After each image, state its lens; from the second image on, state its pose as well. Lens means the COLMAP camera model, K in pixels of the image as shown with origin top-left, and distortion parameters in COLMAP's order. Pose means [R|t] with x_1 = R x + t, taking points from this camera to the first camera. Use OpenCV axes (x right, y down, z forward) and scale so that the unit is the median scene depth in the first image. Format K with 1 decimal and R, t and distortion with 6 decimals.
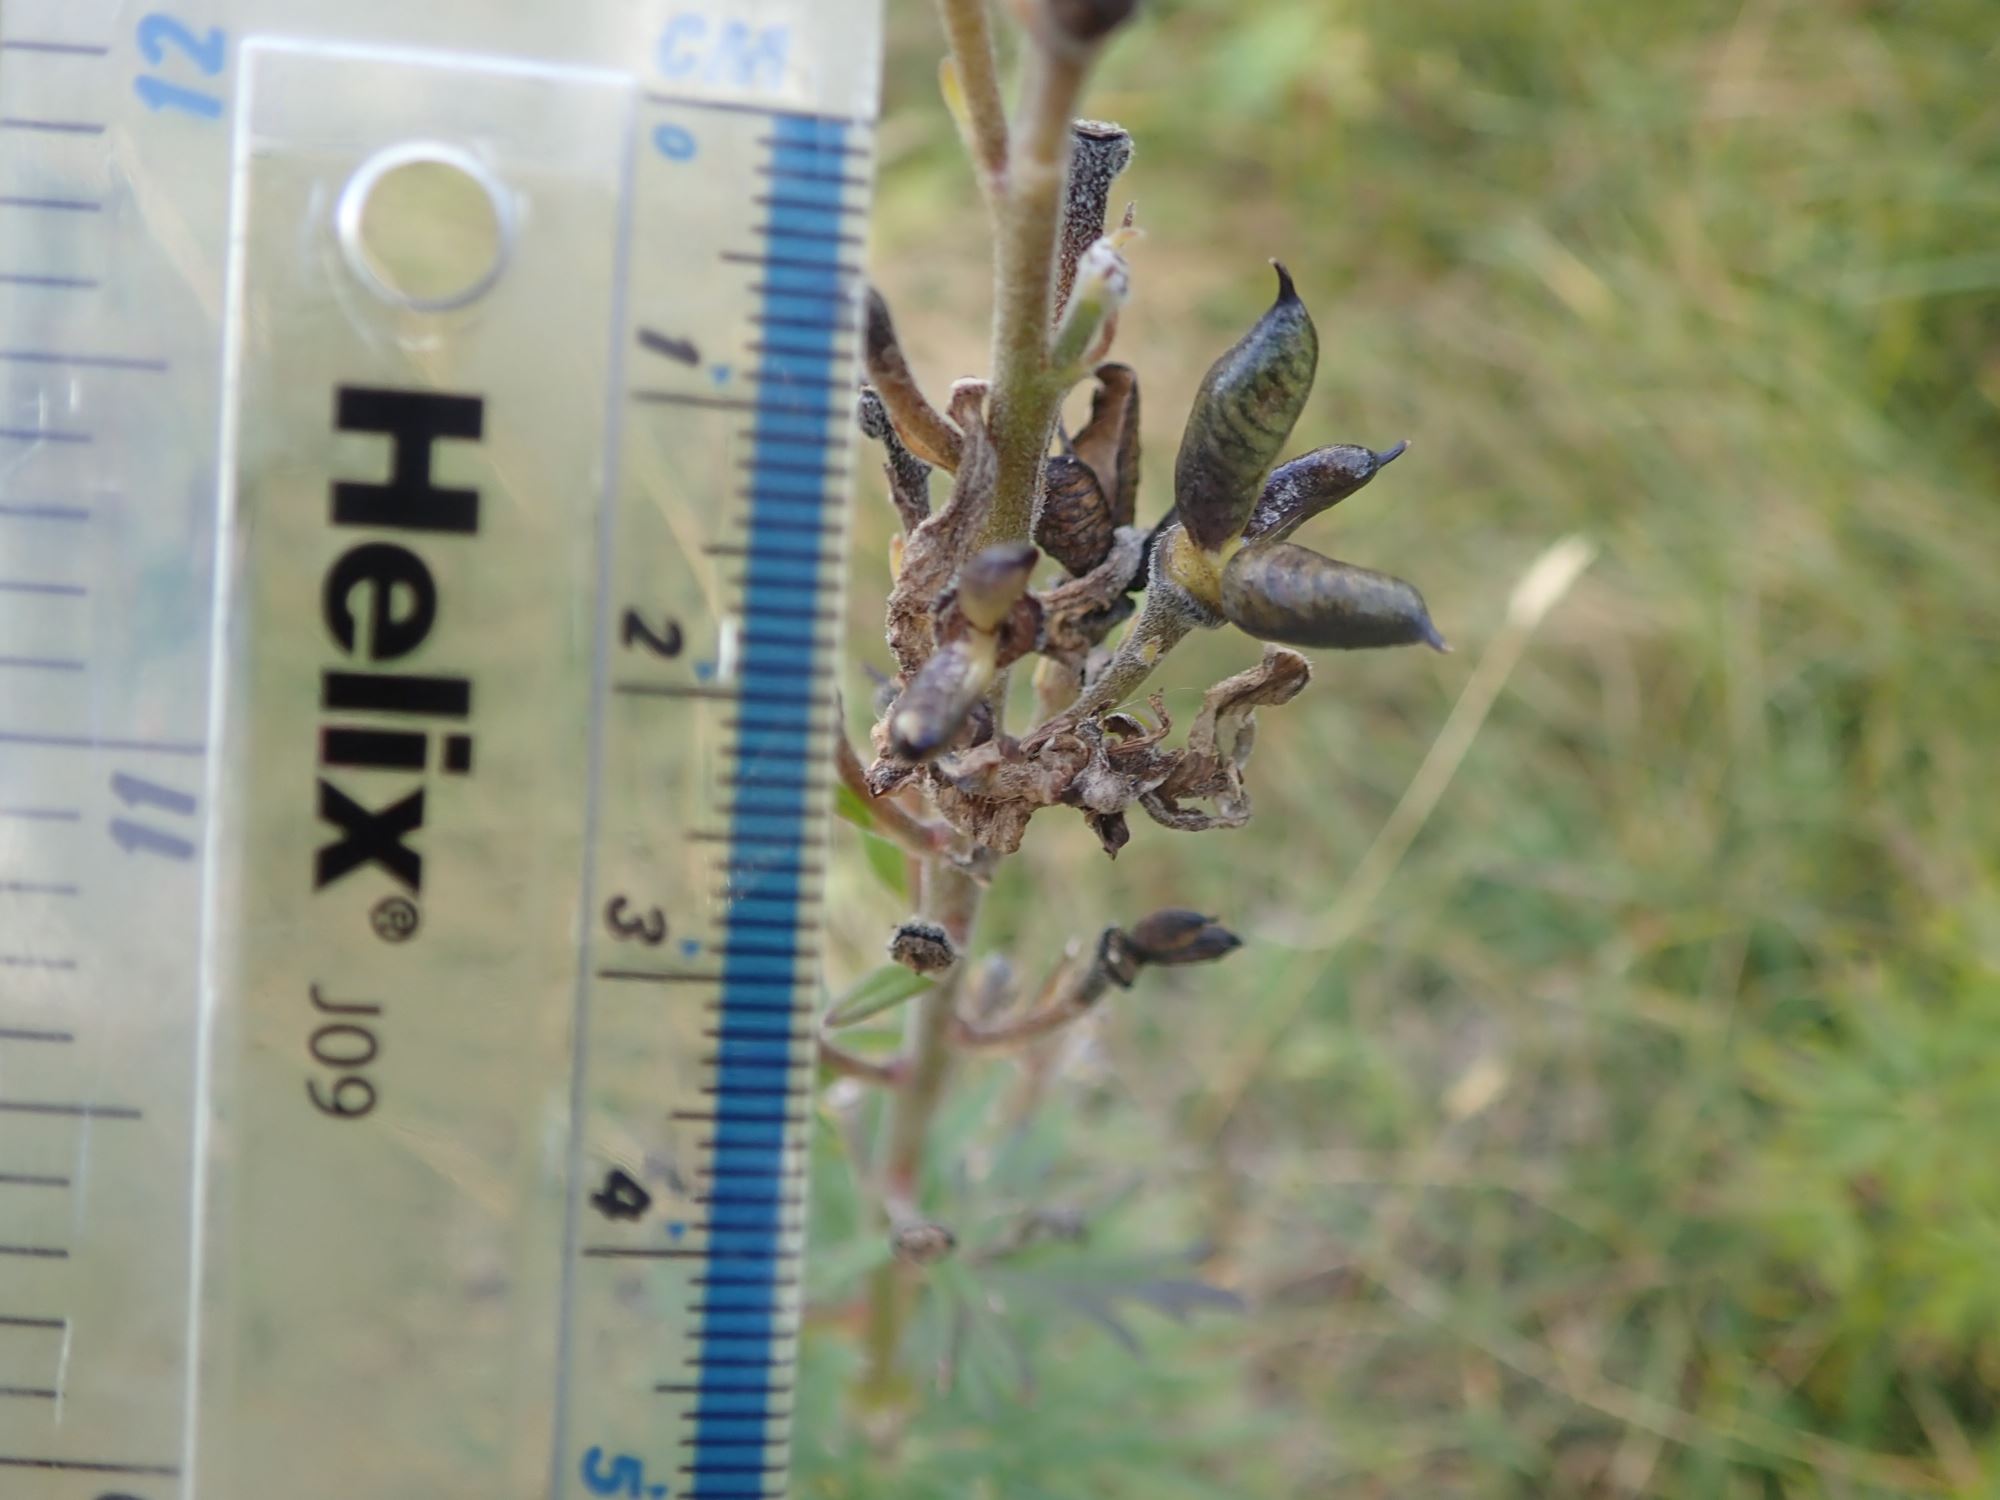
lens RADIAL K [[1756.4, 0, 1039.1], [0, 1756.4, 799.3], [0, 0, 1]] dist [-0.002803, 0.015436]
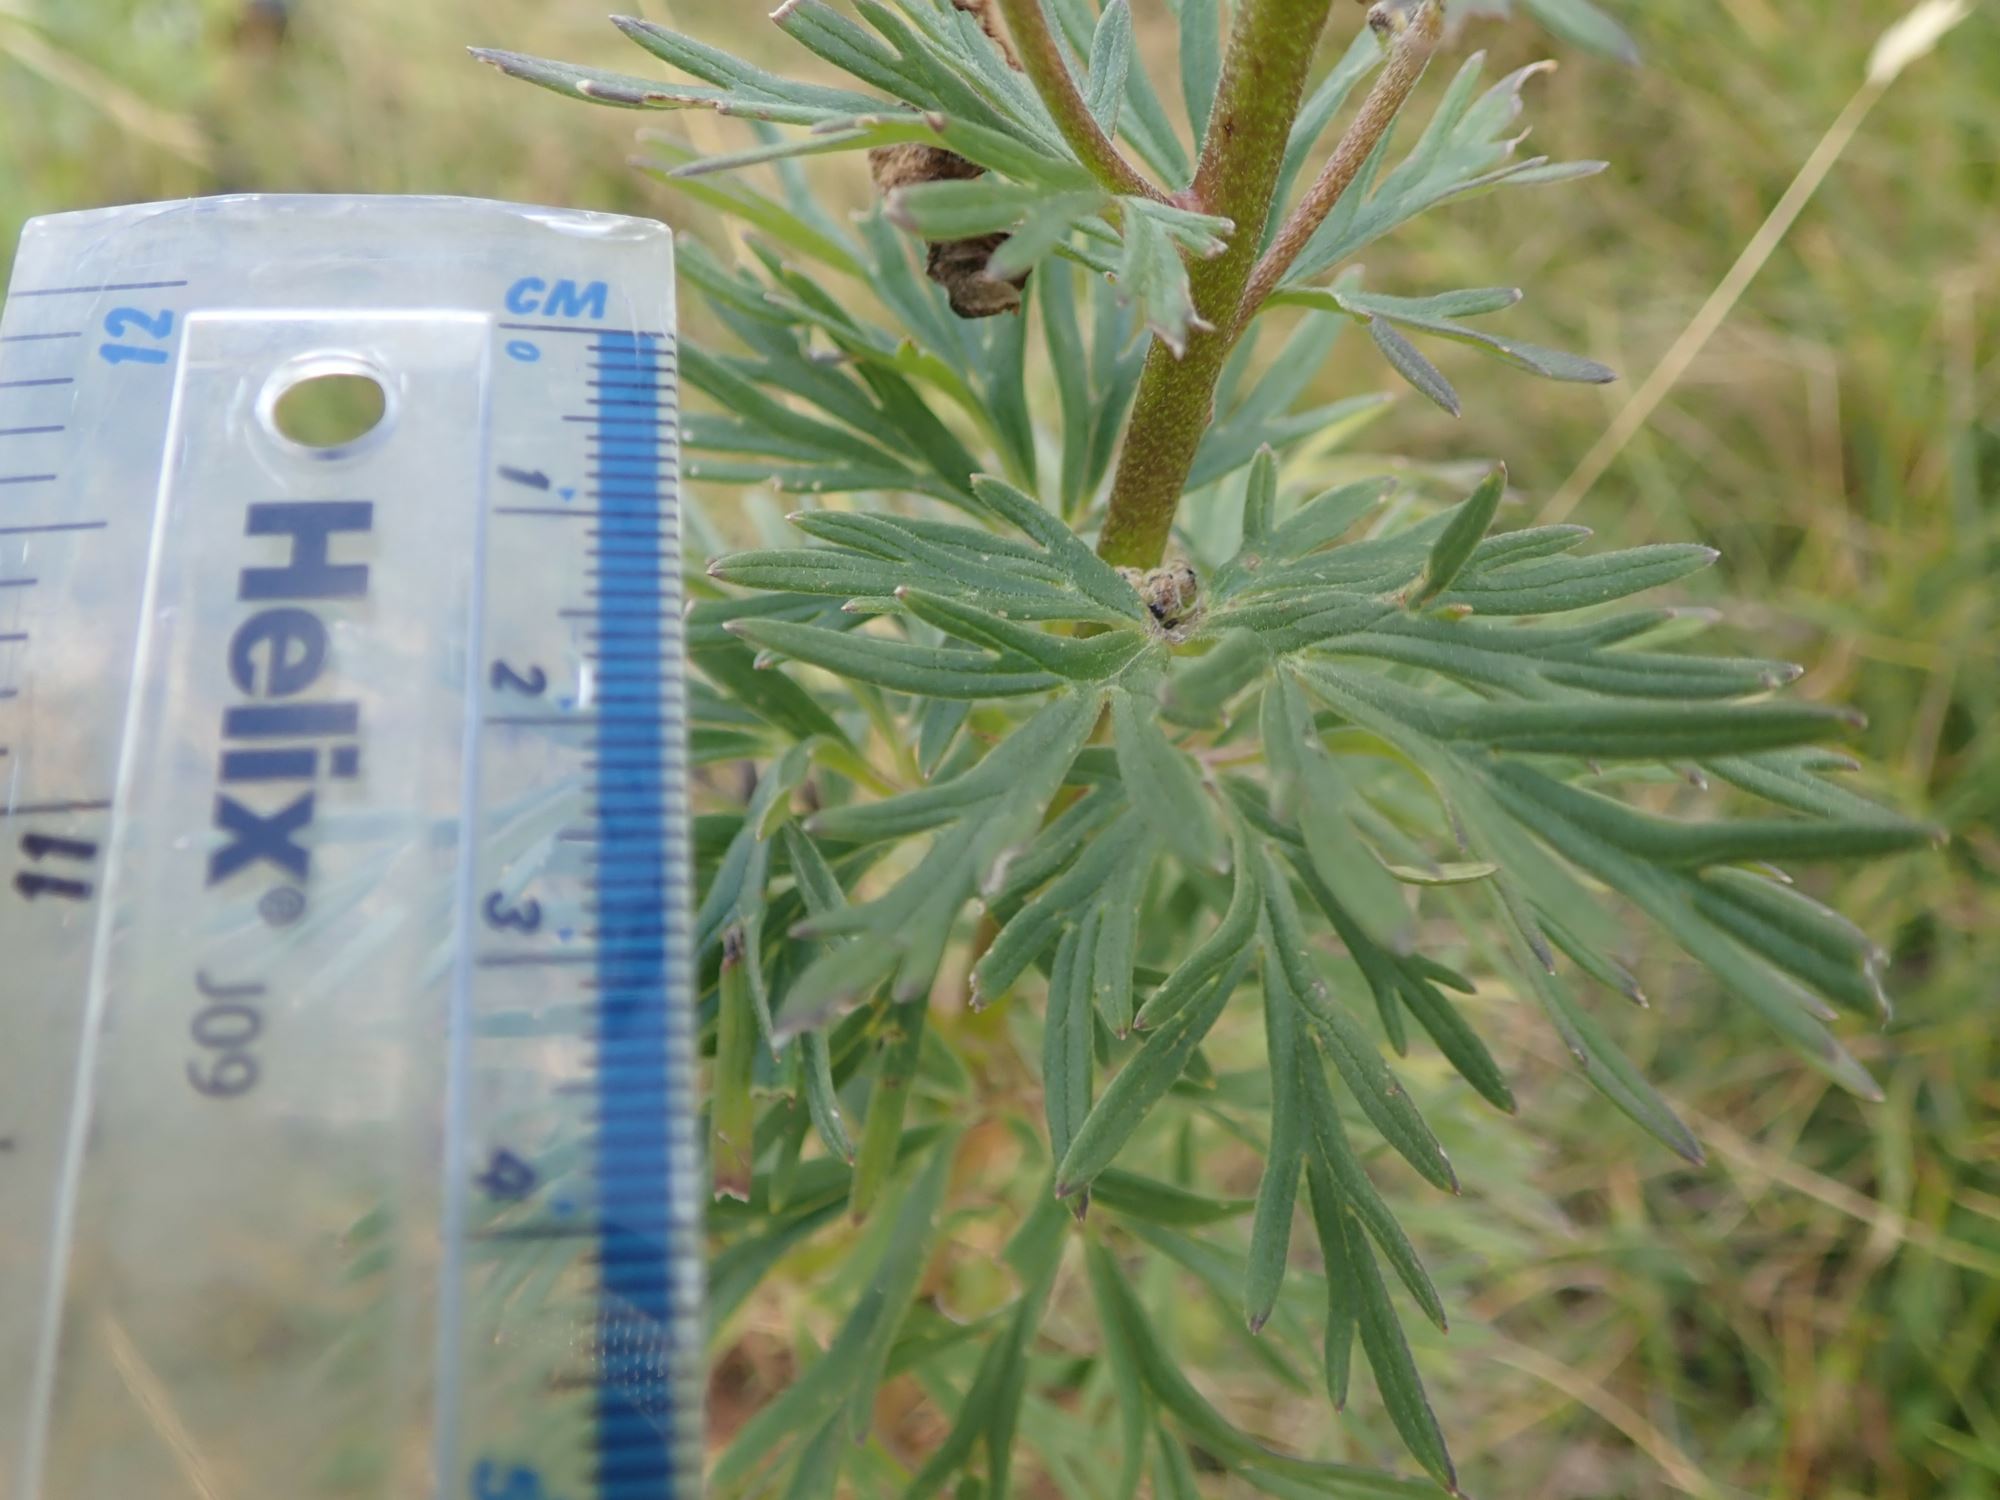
lens RADIAL K [[1756.4, 0, 950.5], [0, 1756.4, 761.4], [0, 0, 1]] dist [-0.002803, 0.015436]
pose [[0.987392, -0.136429, 0.080275, -0.043241], [0.158293, 0.849072, -0.504004, 0.587900], [0.000601, 0.510356, 0.859963, 0.048028]]
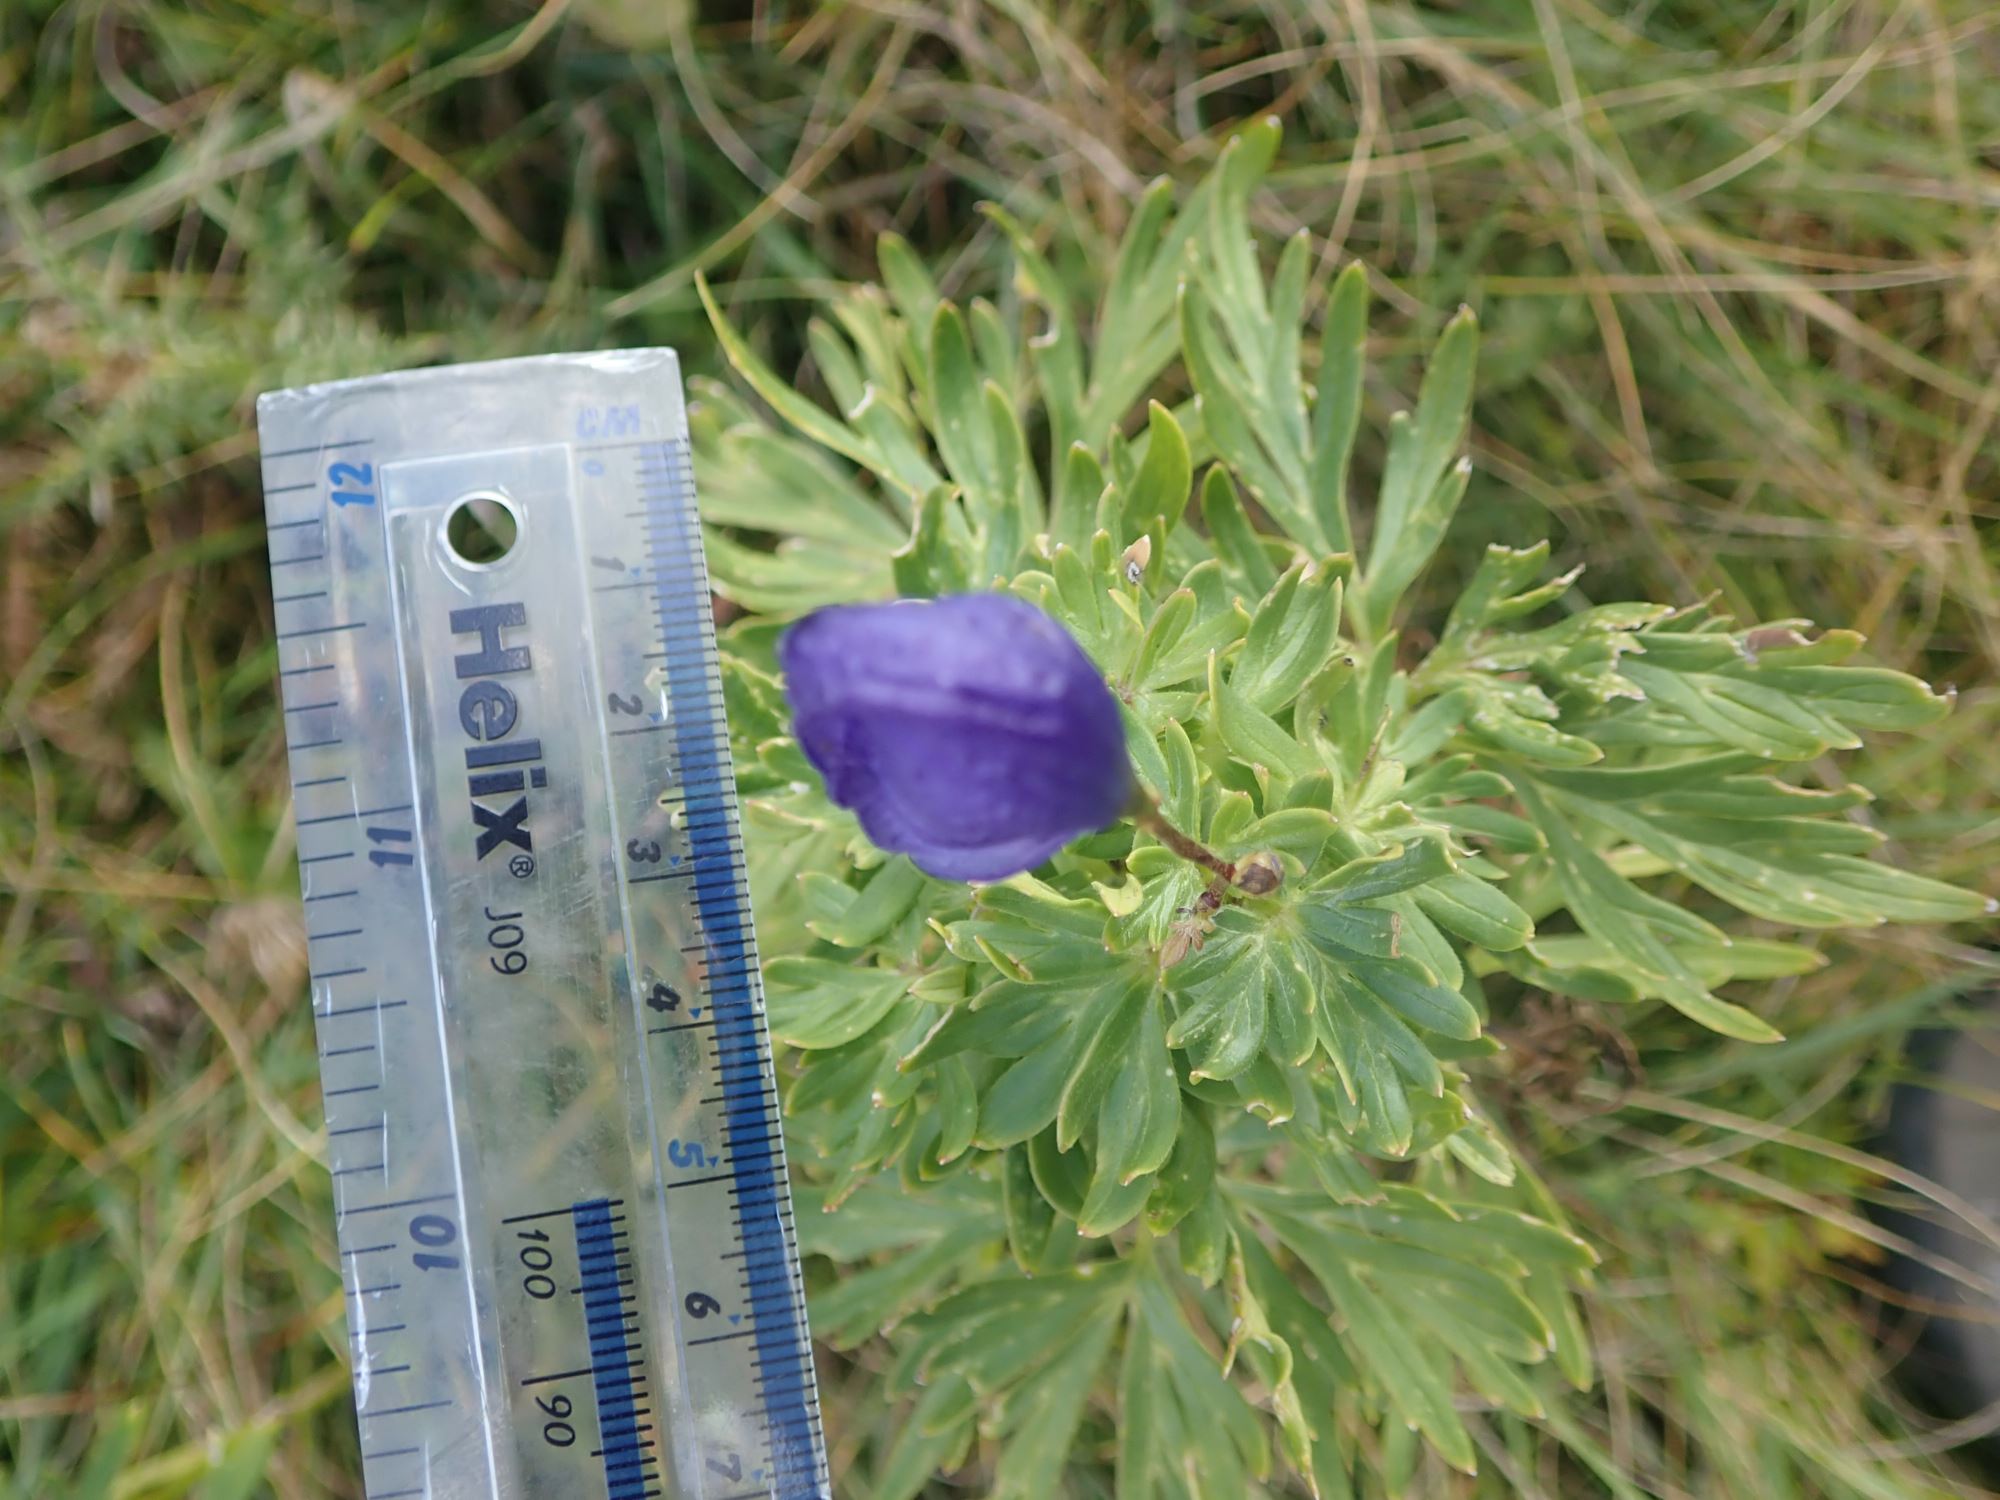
lens RADIAL K [[1756.4, 0, 1000.4], [0, 1756.4, 753.6], [0, 0, 1]] dist [-0.002803, 0.015436]
pose [[0.975374, -0.219662, 0.019860, 0.138388], [0.219215, 0.955575, -0.197034, 0.445210], [0.024303, 0.196535, 0.980196, -0.912372]]
